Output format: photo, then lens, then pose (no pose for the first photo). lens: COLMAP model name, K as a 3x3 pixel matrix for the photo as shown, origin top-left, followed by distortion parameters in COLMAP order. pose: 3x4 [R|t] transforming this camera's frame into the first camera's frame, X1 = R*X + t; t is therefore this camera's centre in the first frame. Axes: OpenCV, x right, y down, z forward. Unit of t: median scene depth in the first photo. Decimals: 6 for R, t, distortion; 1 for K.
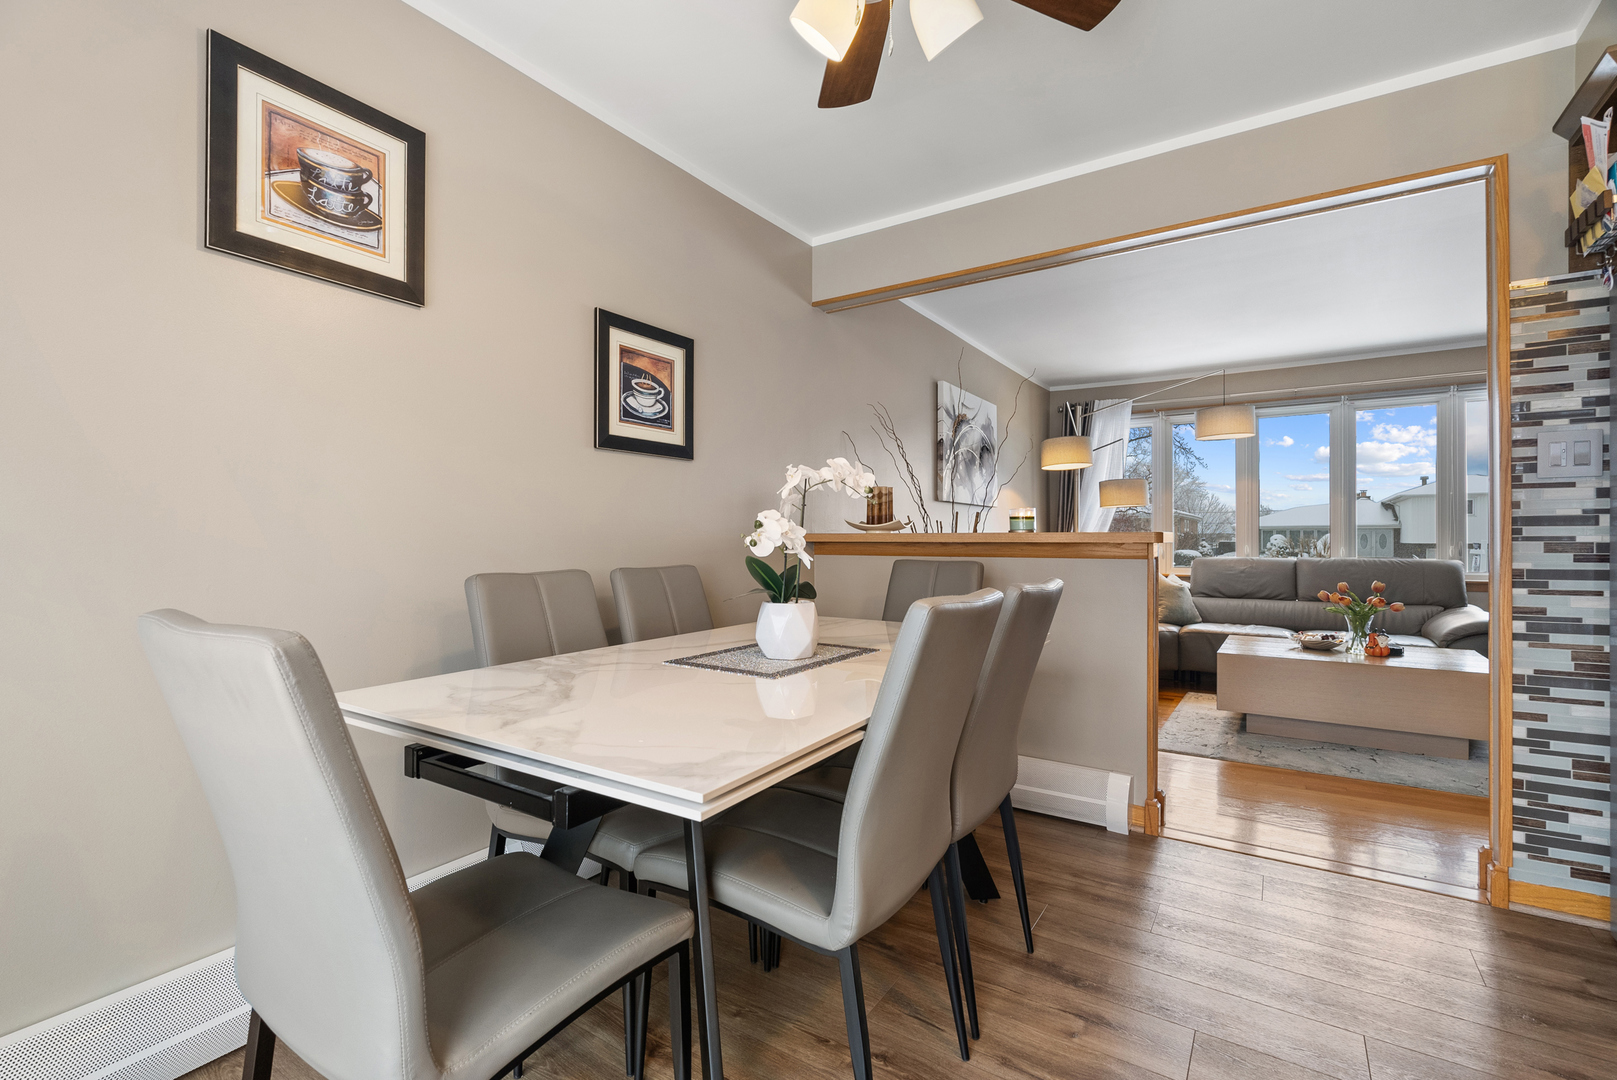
lens RADIAL K [[724.6, 0, 808.5], [0, 724.6, 540.0], [0, 0, 1]] dist [-0.000185, -0.000259]
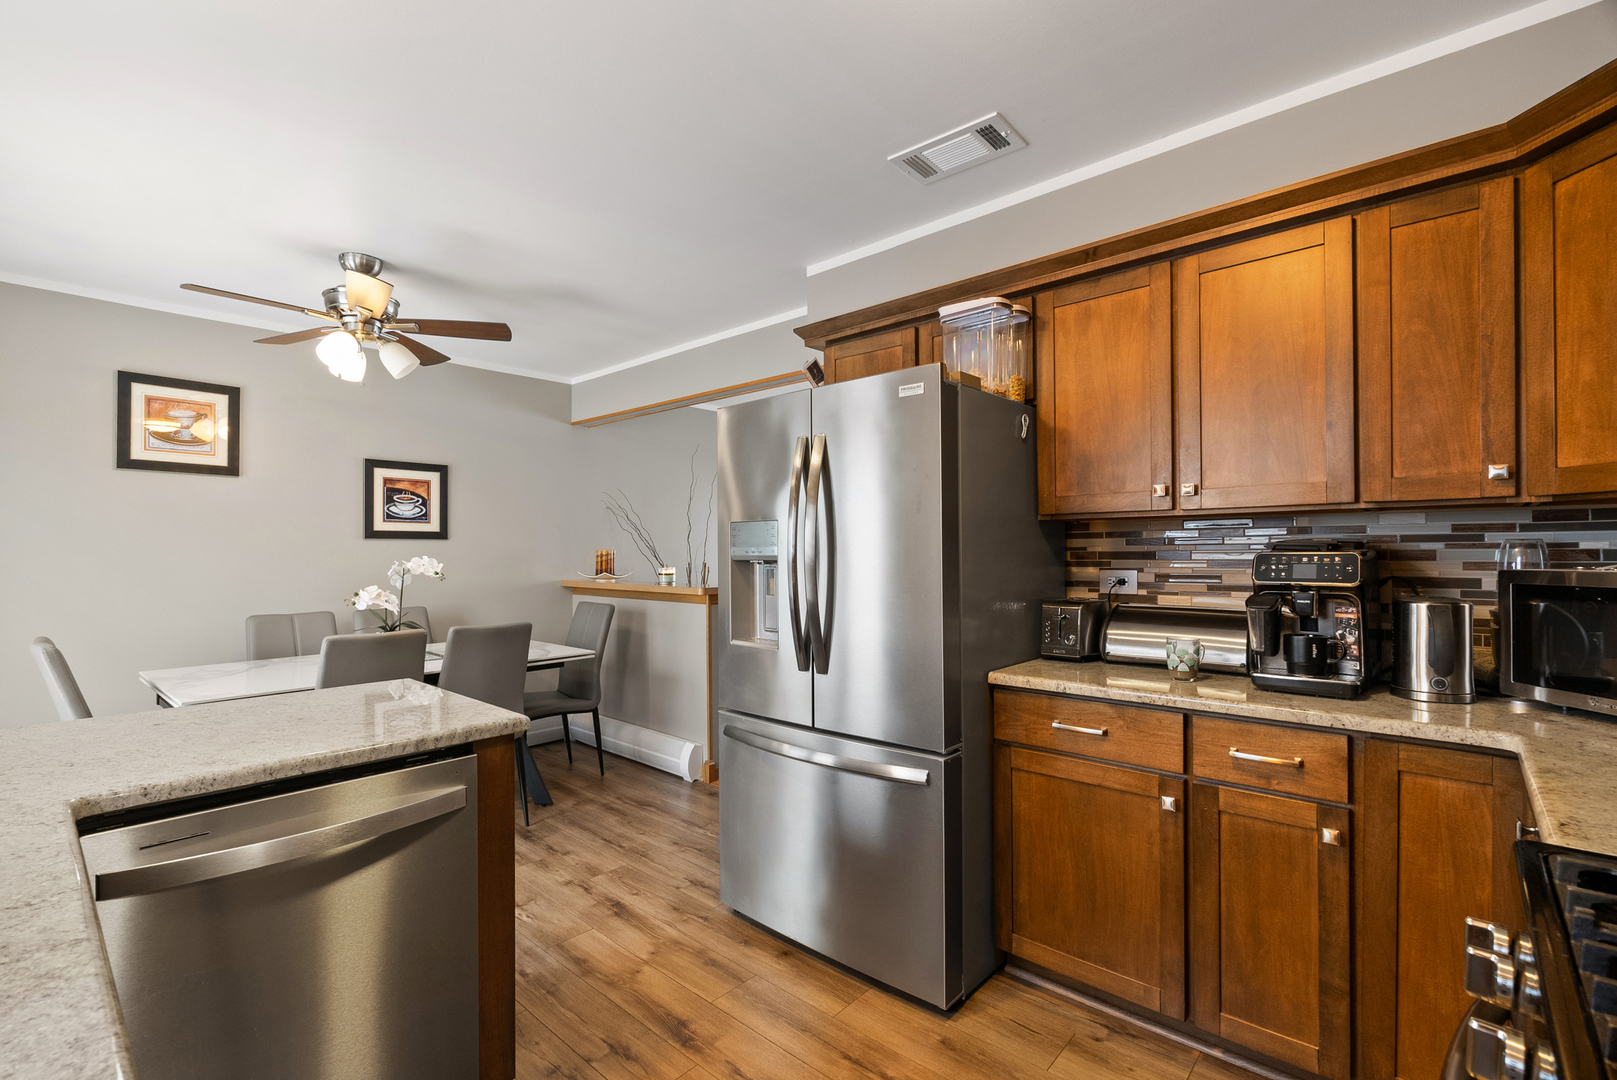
lens RADIAL K [[725.8, 0, 808.5], [0, 725.8, 547.1], [0, 0, 1]] dist [-0.001634, -0.000113]
pose [[0.988543, -0.002976, -0.150910, 0.980092], [0.001939, 0.999973, -0.007025, -0.089937], [0.150927, 0.006652, 0.988522, -0.532350]]
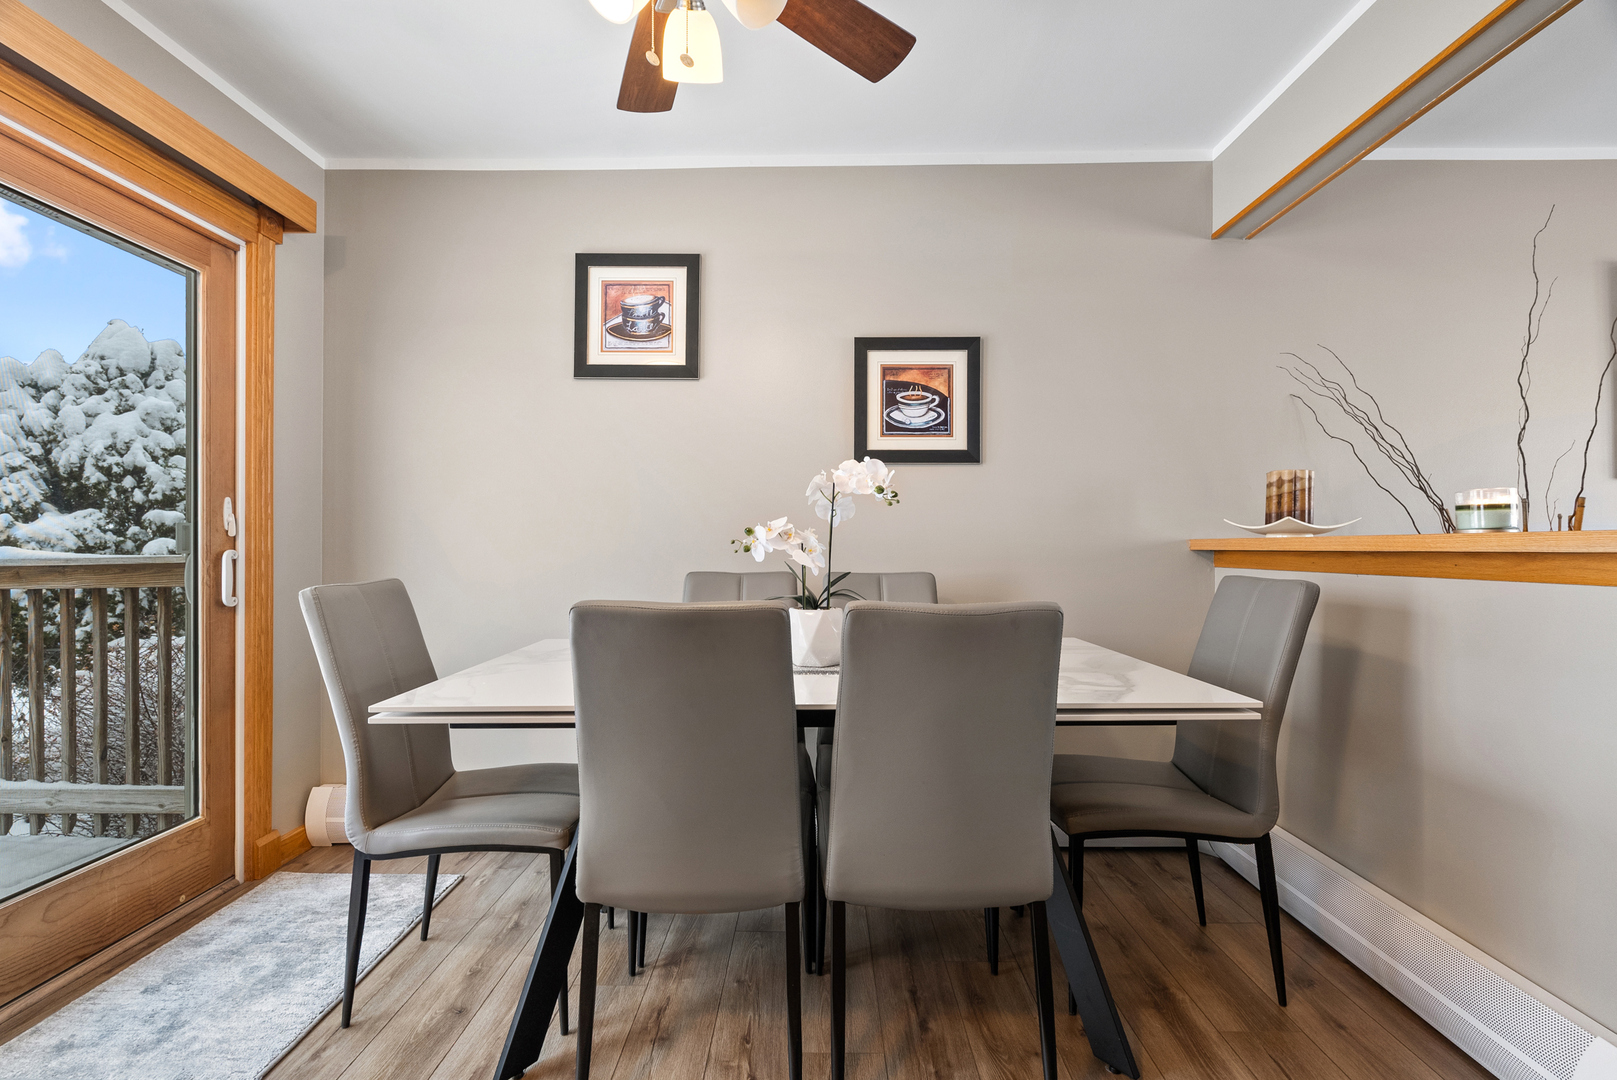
lens RADIAL K [[725.8, 0, 808.5], [0, 725.8, 547.1], [0, 0, 1]] dist [-0.001634, -0.000113]
pose [[0.537130, -0.001833, -0.843498, 0.582183], [-0.001870, 0.999993, -0.003364, 0.003760], [0.843498, 0.003384, 0.537122, 0.331872]]
